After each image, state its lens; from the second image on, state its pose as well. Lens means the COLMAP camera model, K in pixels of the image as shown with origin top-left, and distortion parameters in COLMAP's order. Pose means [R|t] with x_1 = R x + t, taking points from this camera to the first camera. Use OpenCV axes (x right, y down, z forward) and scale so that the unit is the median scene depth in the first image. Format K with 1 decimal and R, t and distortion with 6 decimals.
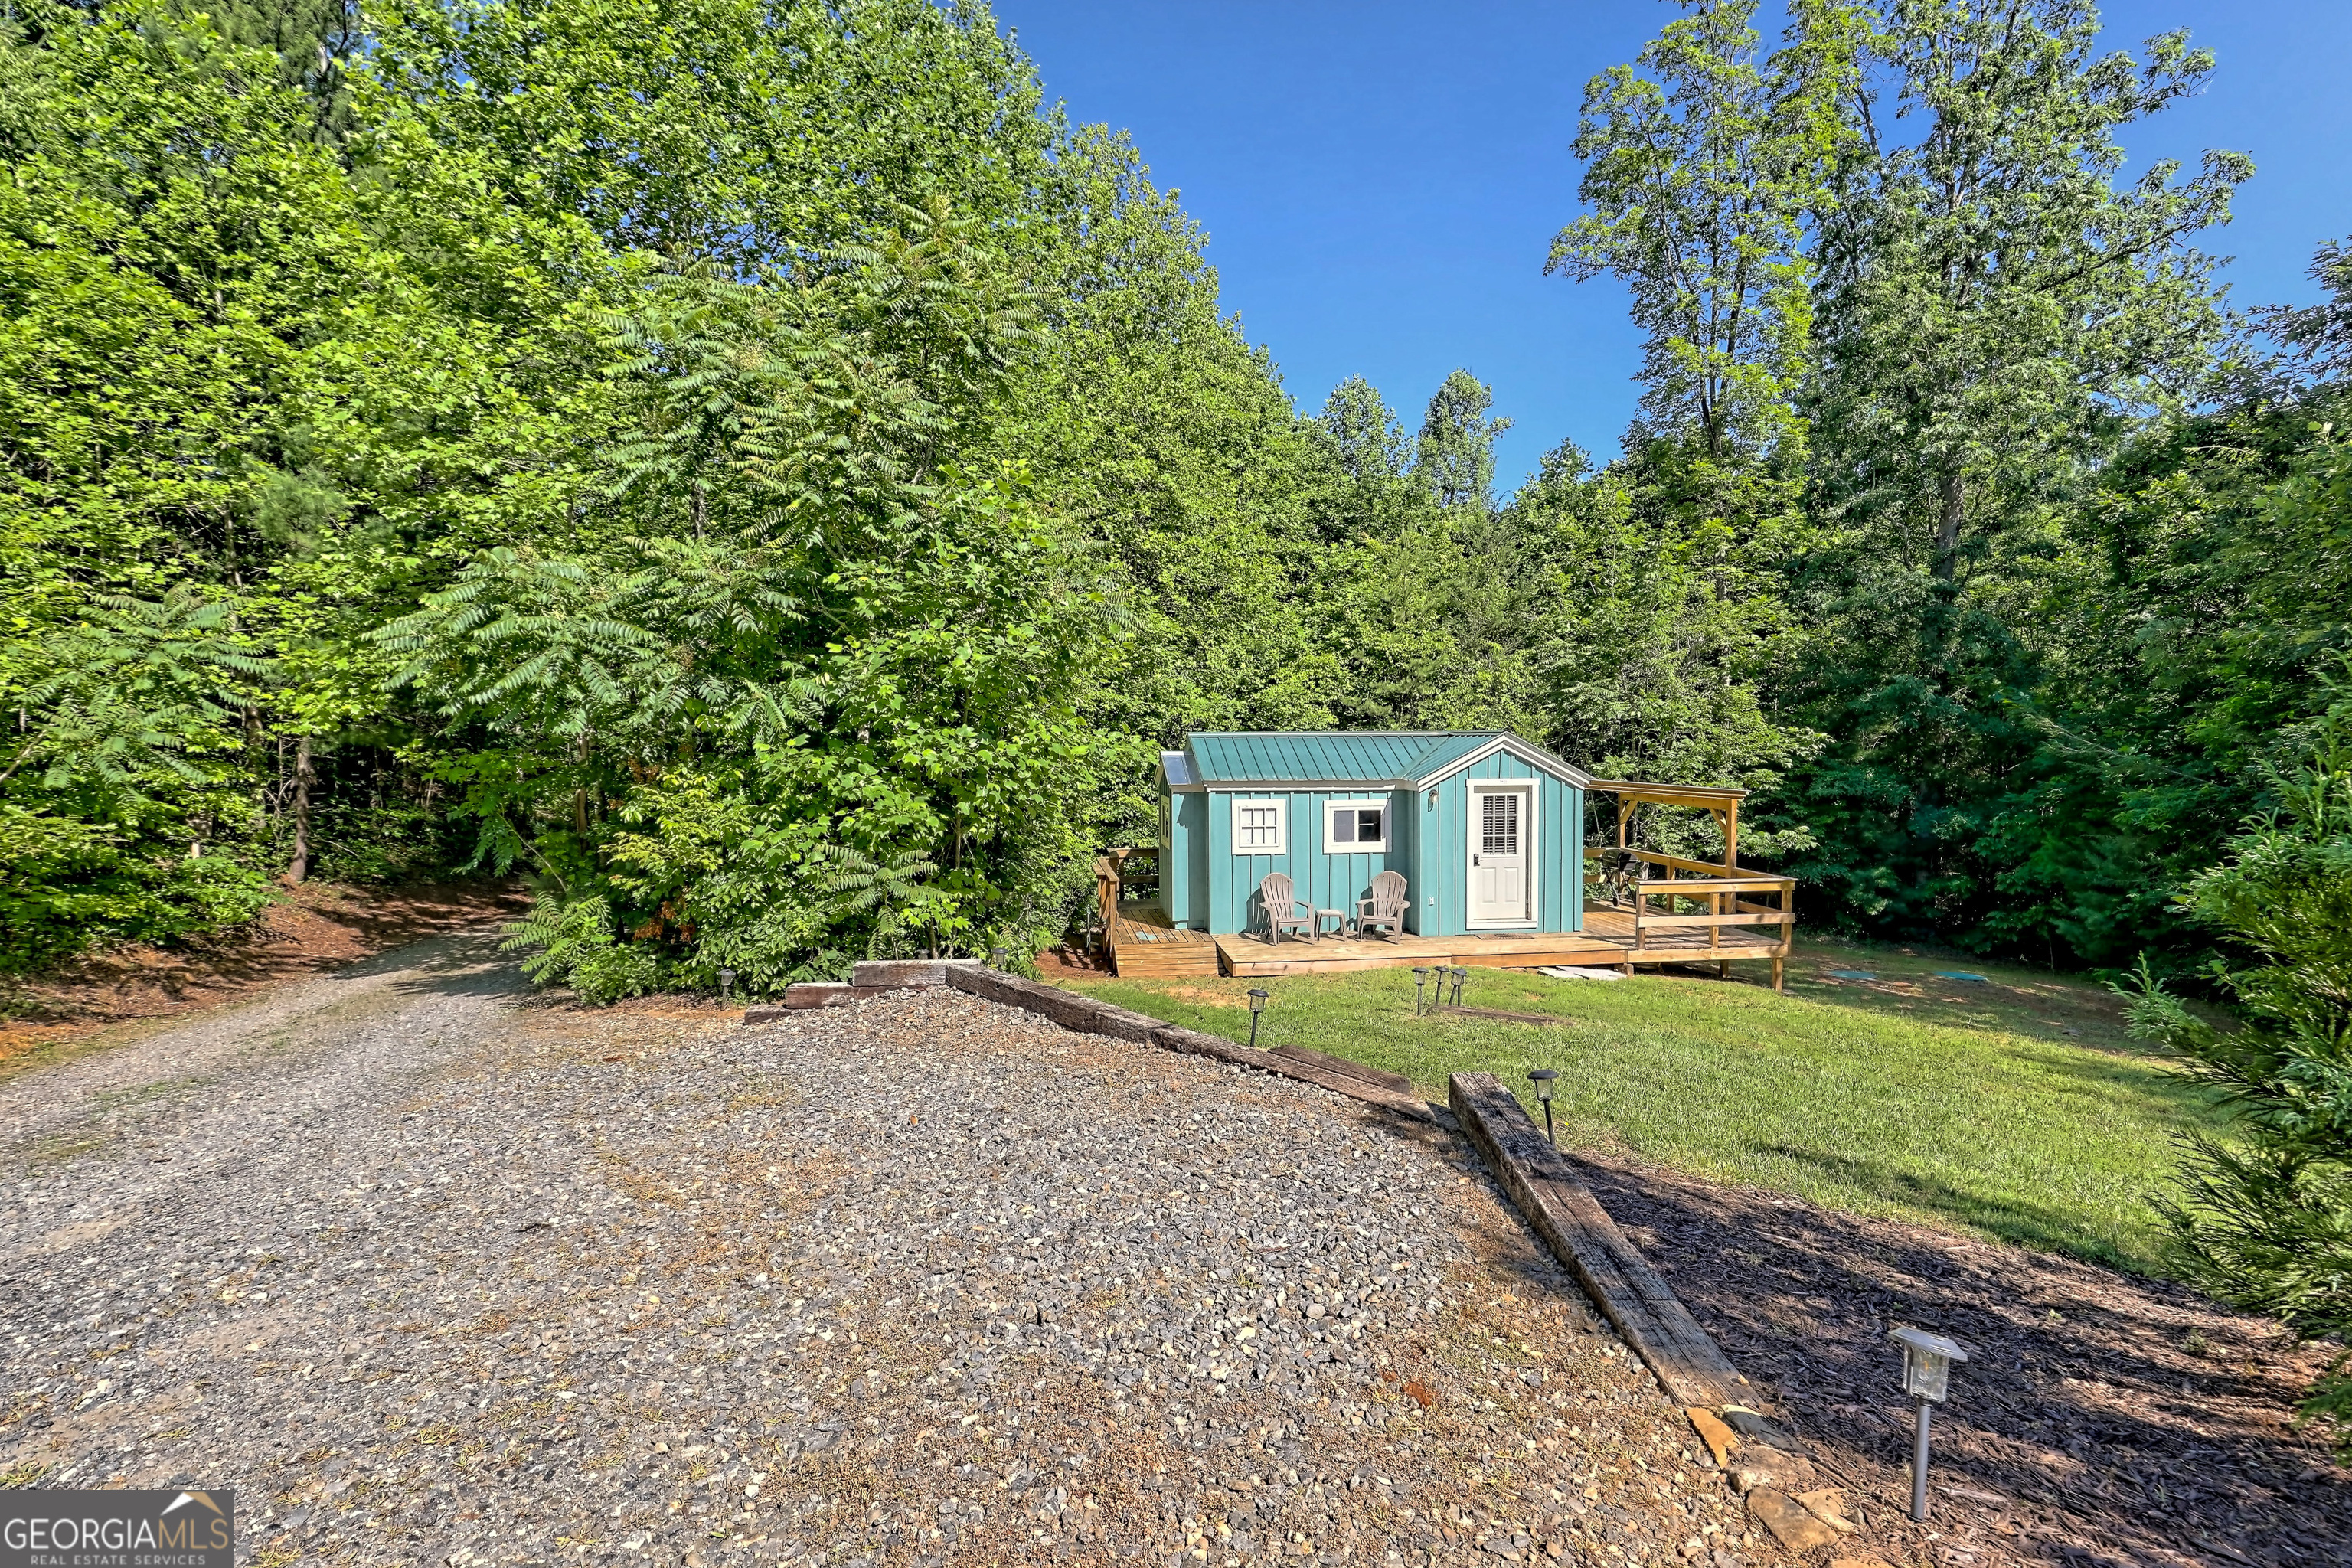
lens RADIAL K [[1133.7, 0, 1172.6], [0, 1133.7, 777.4], [0, 0, 1]] dist [0.001547, -0.000226]
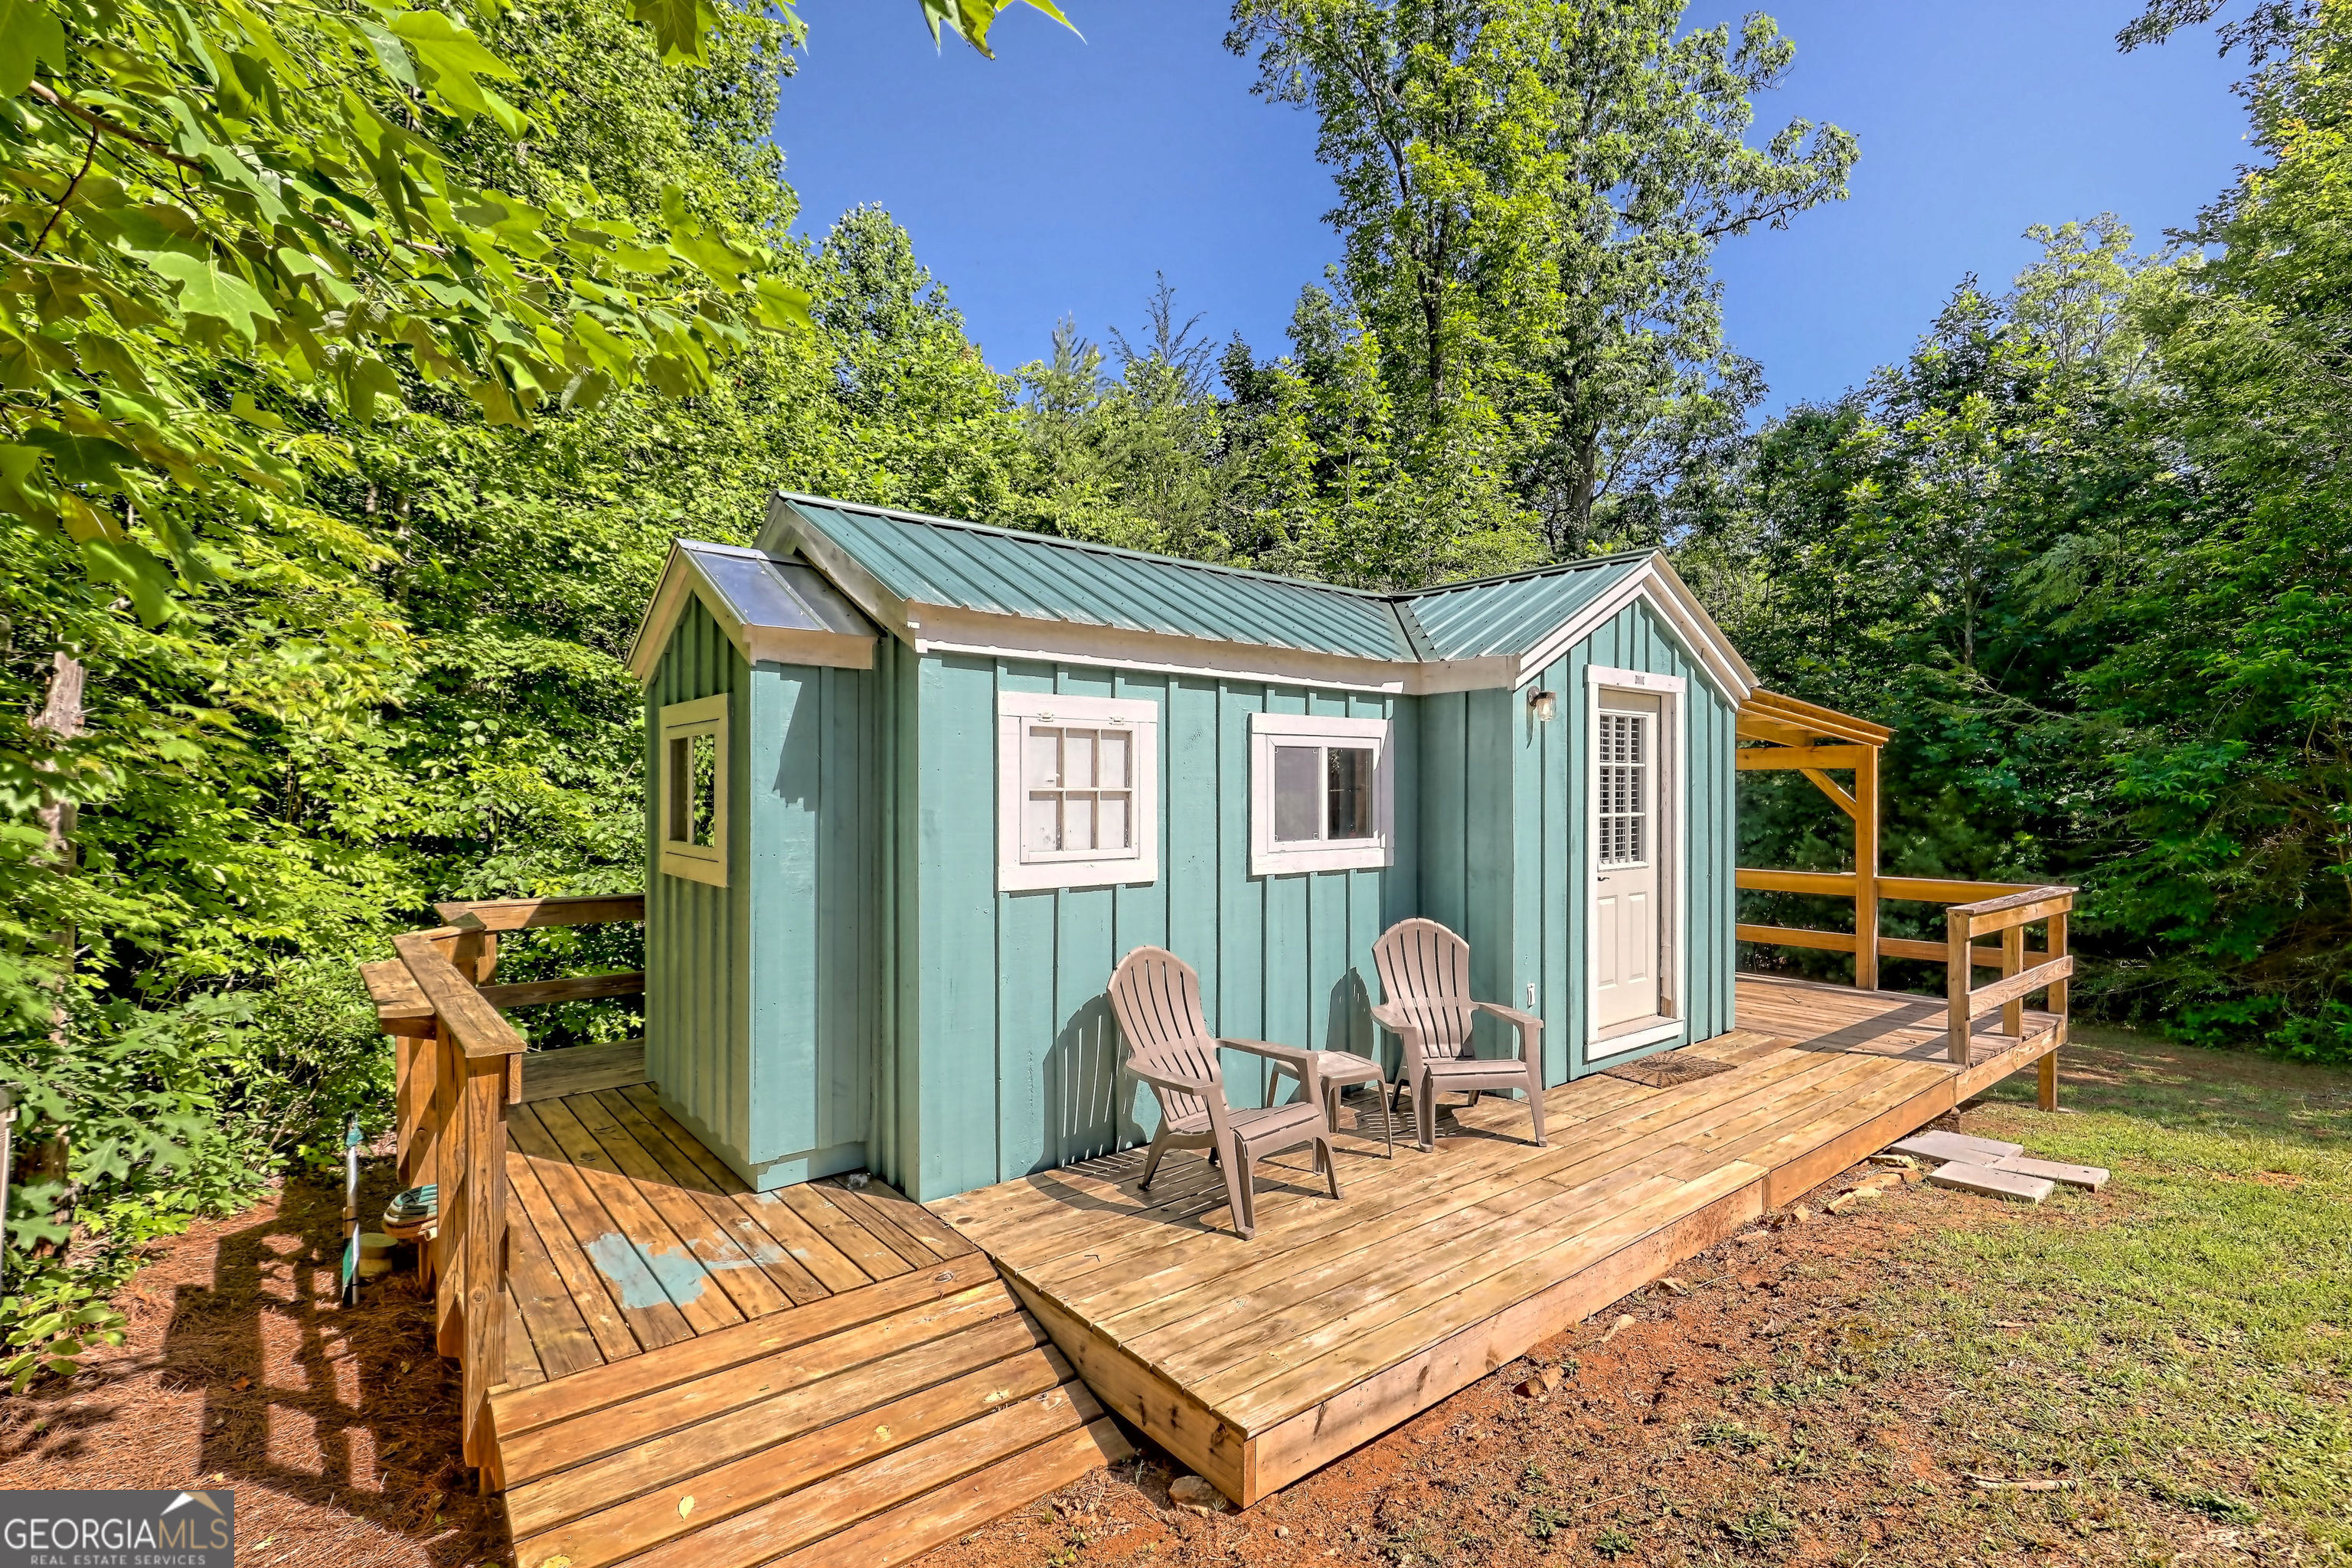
lens RADIAL K [[1133.7, 0, 1216.8], [0, 1133.7, 768.1], [0, 0, 1]] dist [0.001547, -0.000226]
pose [[0.850866, 0.012366, 0.525237, -0.046771], [0.016443, 0.998606, -0.050149, 0.052424], [-0.525125, 0.051306, 0.849477, 0.732460]]
